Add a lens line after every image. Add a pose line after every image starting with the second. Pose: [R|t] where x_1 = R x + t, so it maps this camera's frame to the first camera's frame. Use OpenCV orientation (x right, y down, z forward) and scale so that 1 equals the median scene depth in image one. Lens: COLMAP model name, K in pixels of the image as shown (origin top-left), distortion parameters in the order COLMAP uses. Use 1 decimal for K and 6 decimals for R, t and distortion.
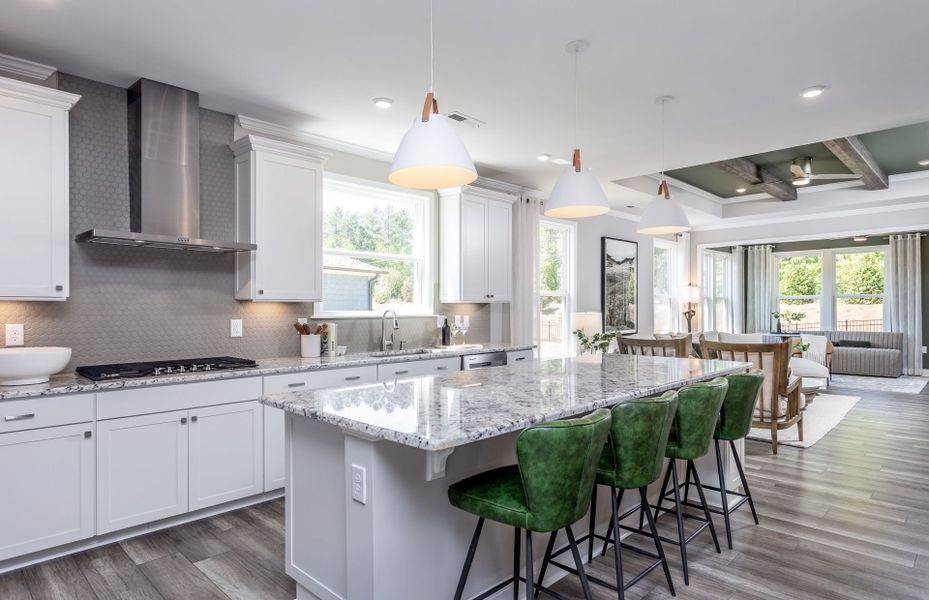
lens RADIAL K [[547.1, 0, 466.0], [0, 547.1, 305.2], [0, 0, 1]] dist [0.003152, 0.003651]
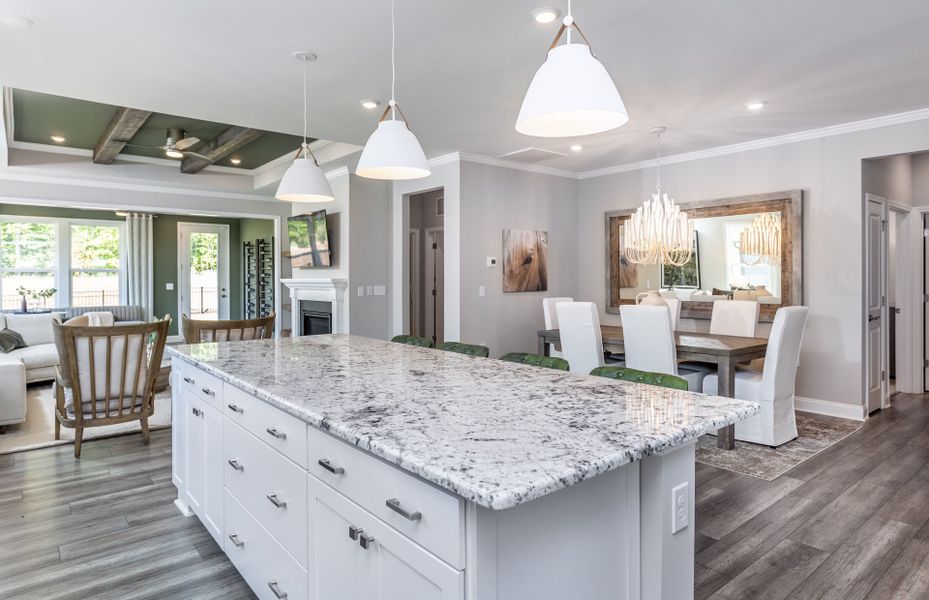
lens RADIAL K [[547.1, 0, 457.2], [0, 547.1, 281.5], [0, 0, 1]] dist [0.003152, 0.003651]
pose [[0.122115, -0.003067, 0.992511, -0.235735], [-0.000872, 0.999995, 0.003197, 0.000190], [-0.992516, -0.001256, 0.122112, 0.311567]]
